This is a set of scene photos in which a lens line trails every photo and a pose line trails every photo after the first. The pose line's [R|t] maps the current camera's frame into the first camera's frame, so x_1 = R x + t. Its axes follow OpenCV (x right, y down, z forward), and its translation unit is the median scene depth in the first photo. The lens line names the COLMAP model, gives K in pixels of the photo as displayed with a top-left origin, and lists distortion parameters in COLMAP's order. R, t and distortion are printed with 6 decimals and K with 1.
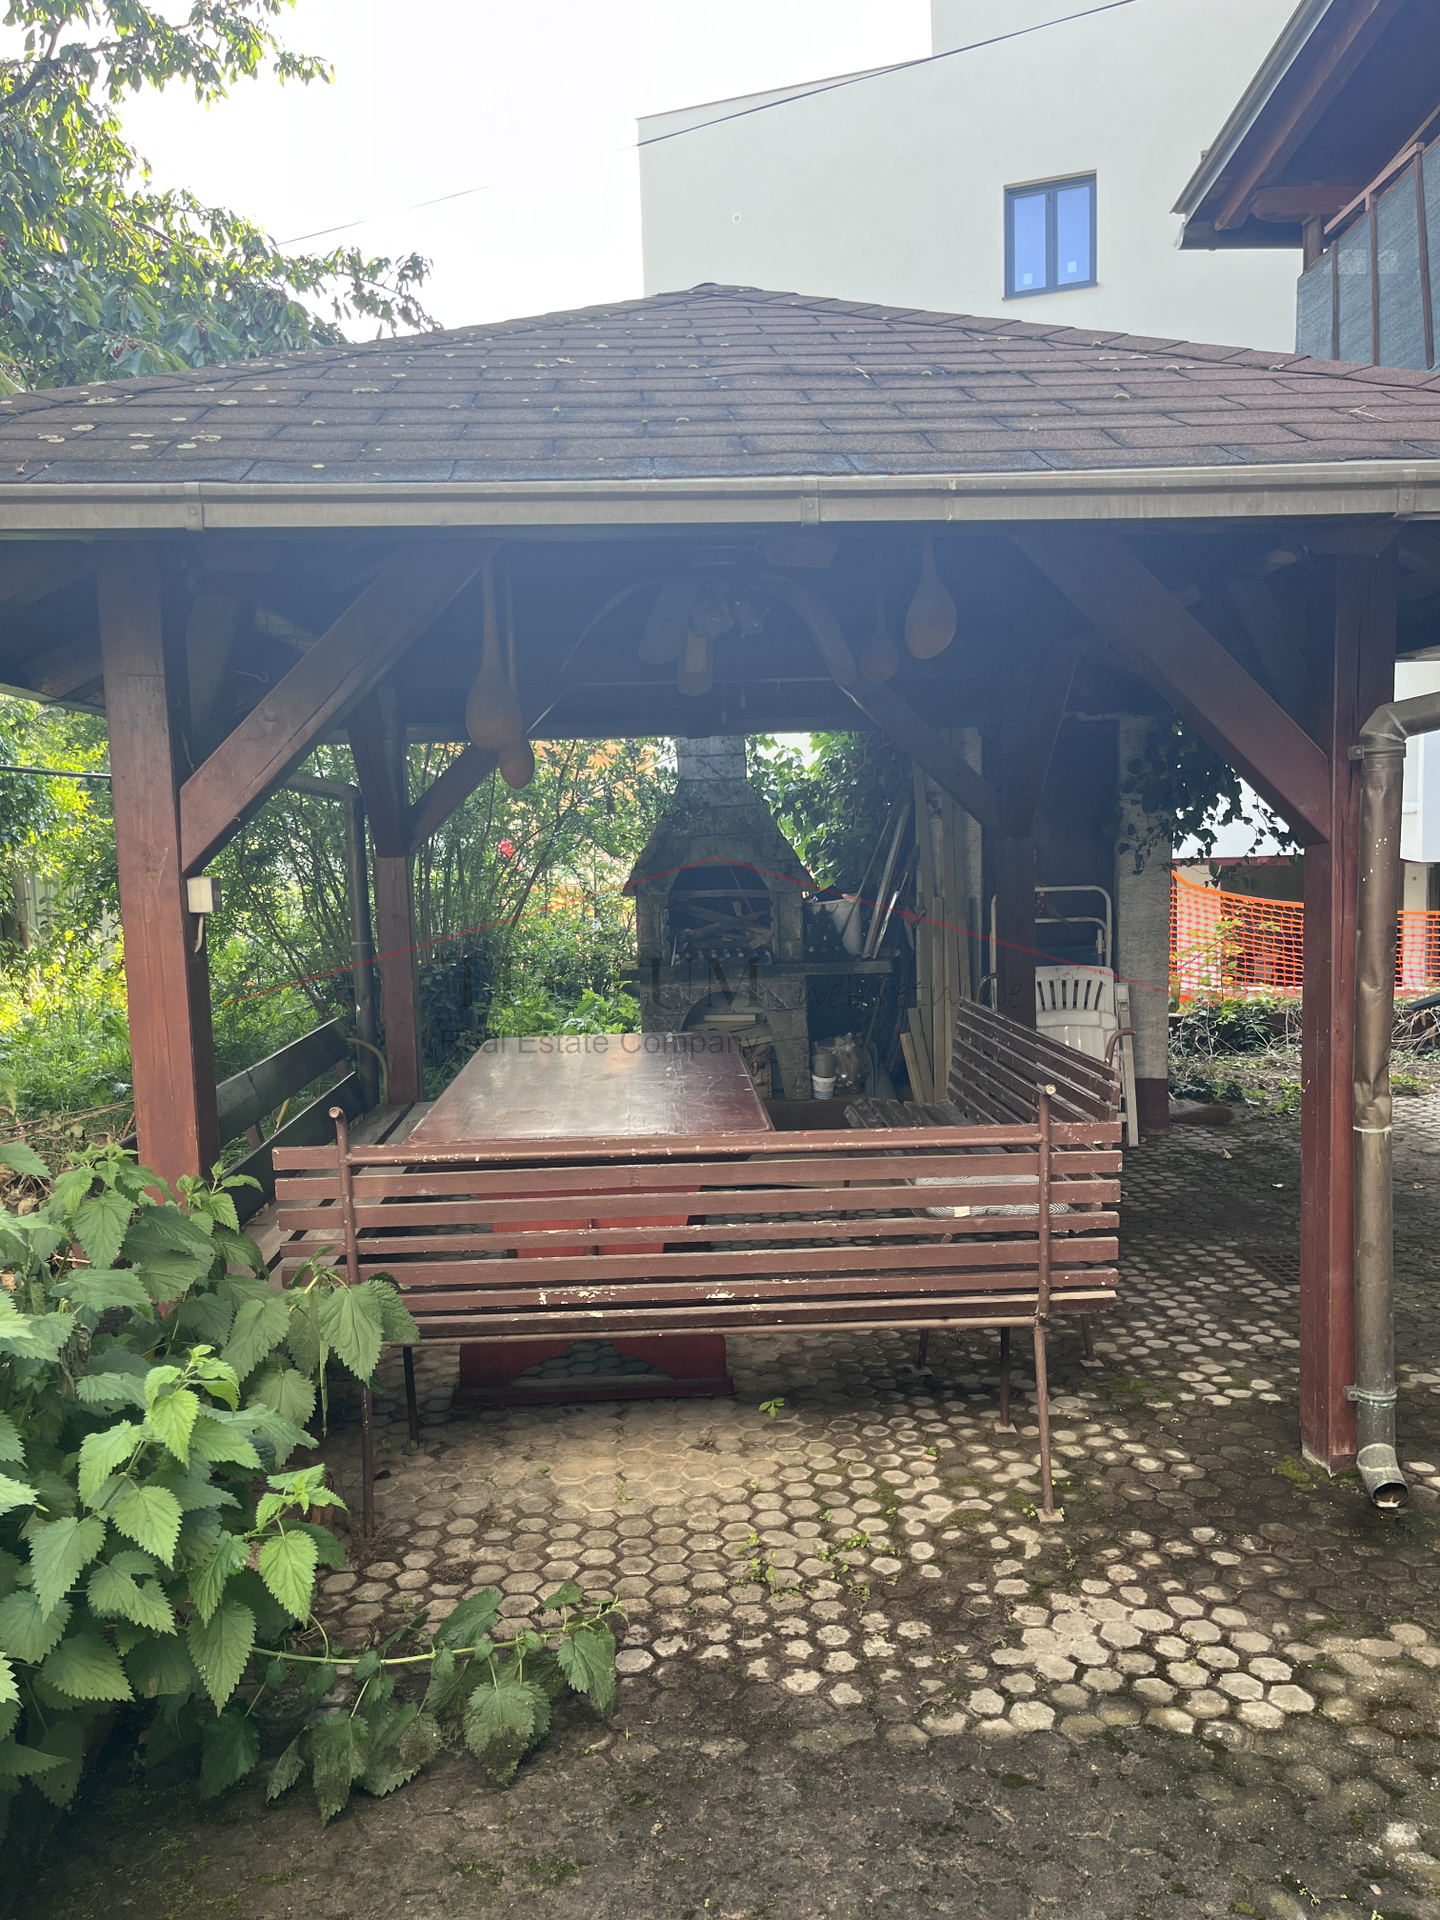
lens RADIAL K [[1460.3, 0, 712.7], [0, 1460.3, 962.4], [0, 0, 1]] dist [0.053679, -0.071052]
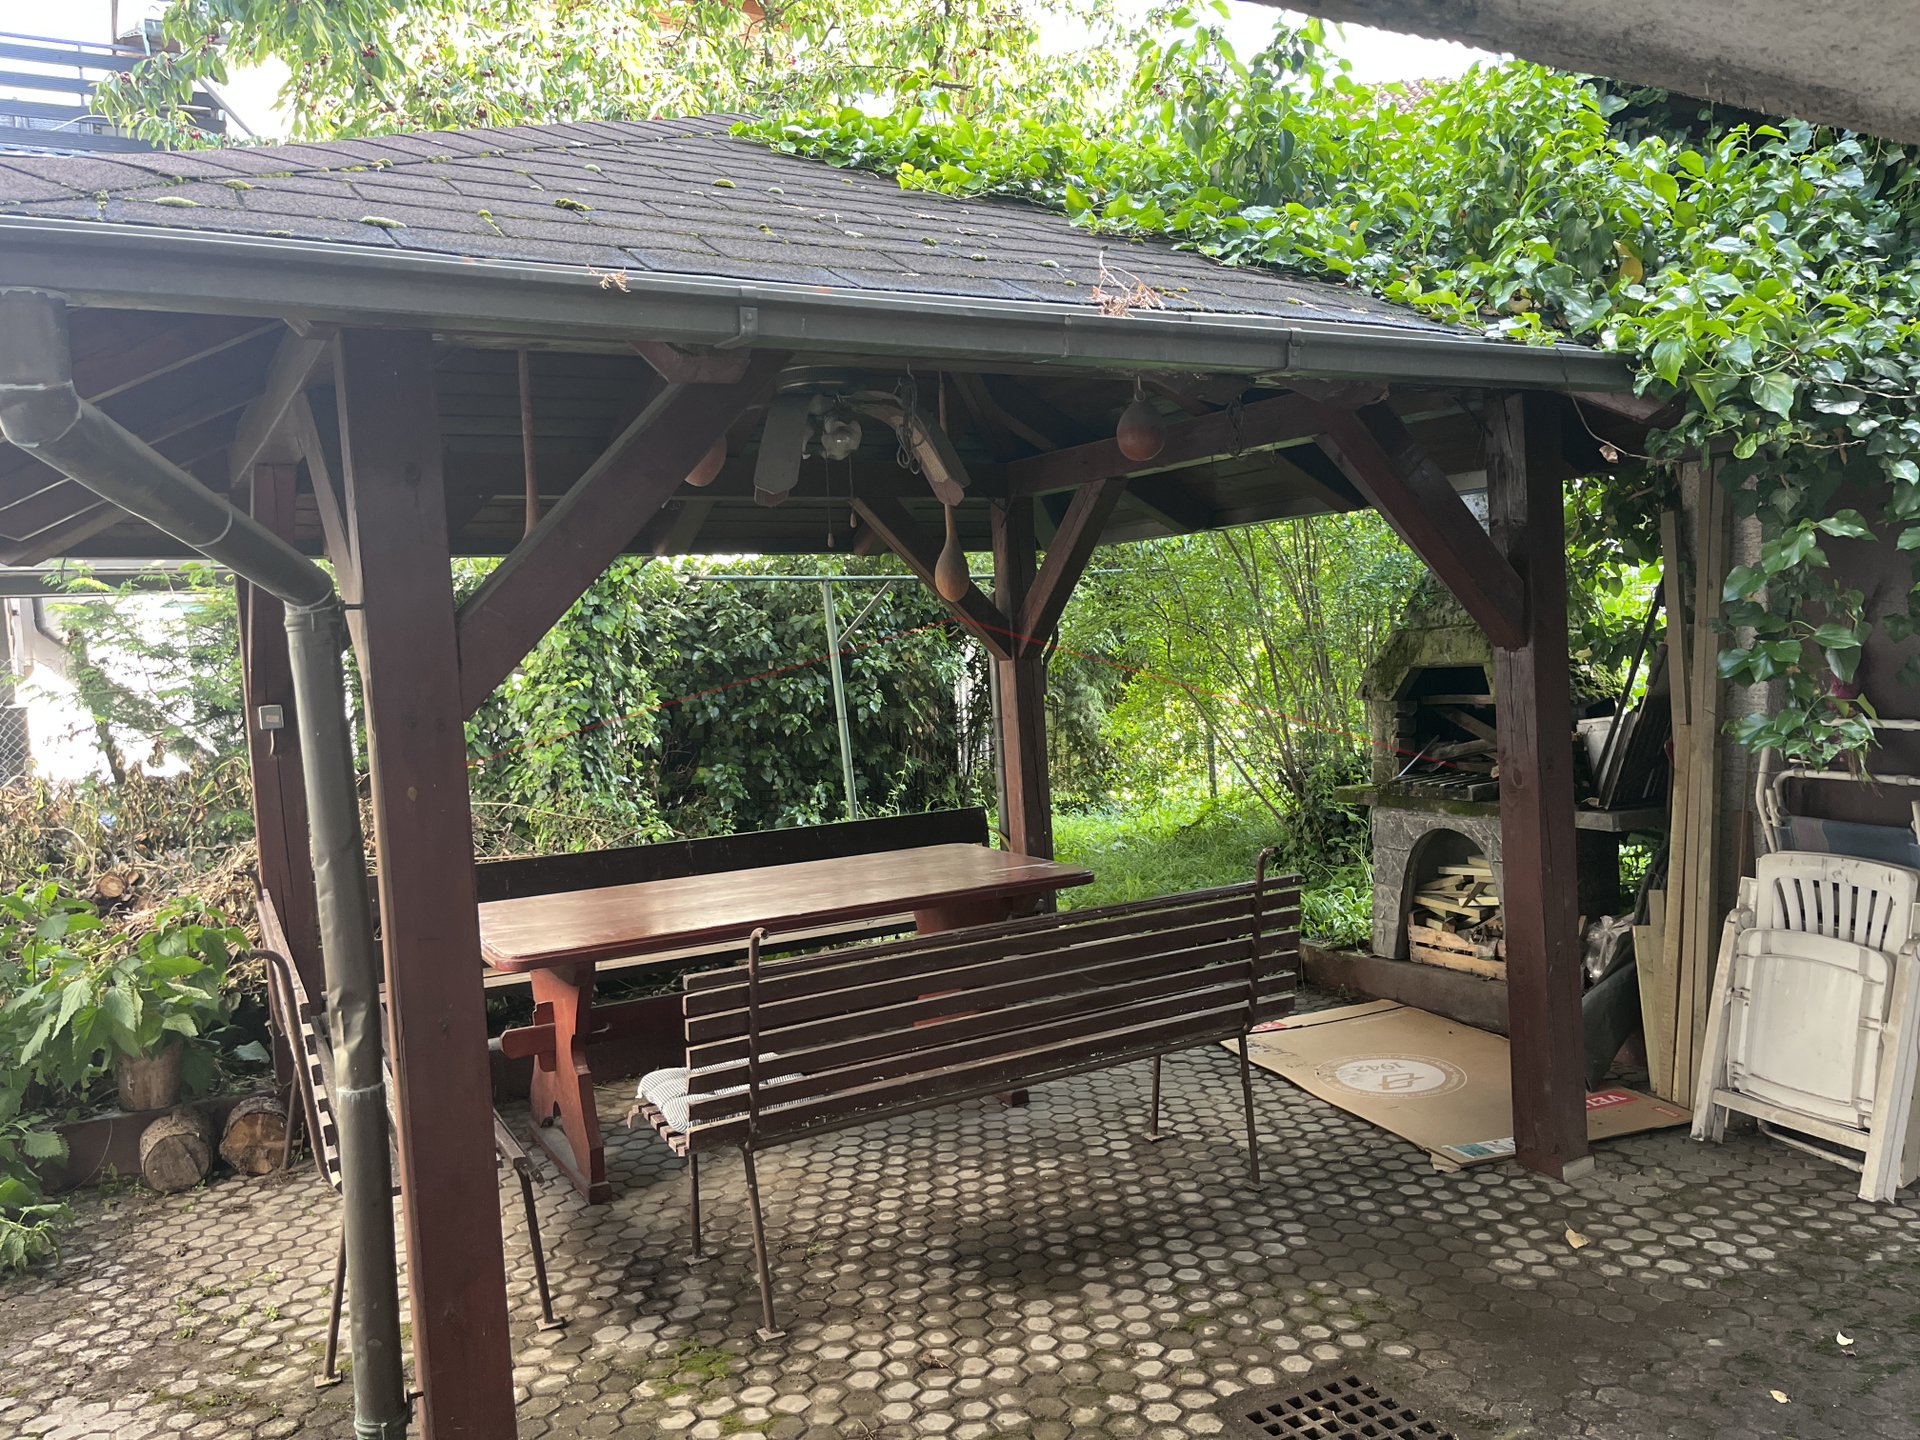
lens RADIAL K [[1460.3, 0, 970.2], [0, 1460.3, 715.5], [0, 0, 1]] dist [0.053679, -0.071052]
pose [[0.434662, 0.050499, -0.899177, 0.998534], [-0.036073, 0.998602, 0.038645, -0.103030], [0.899871, 0.015639, 0.435876, 0.720792]]
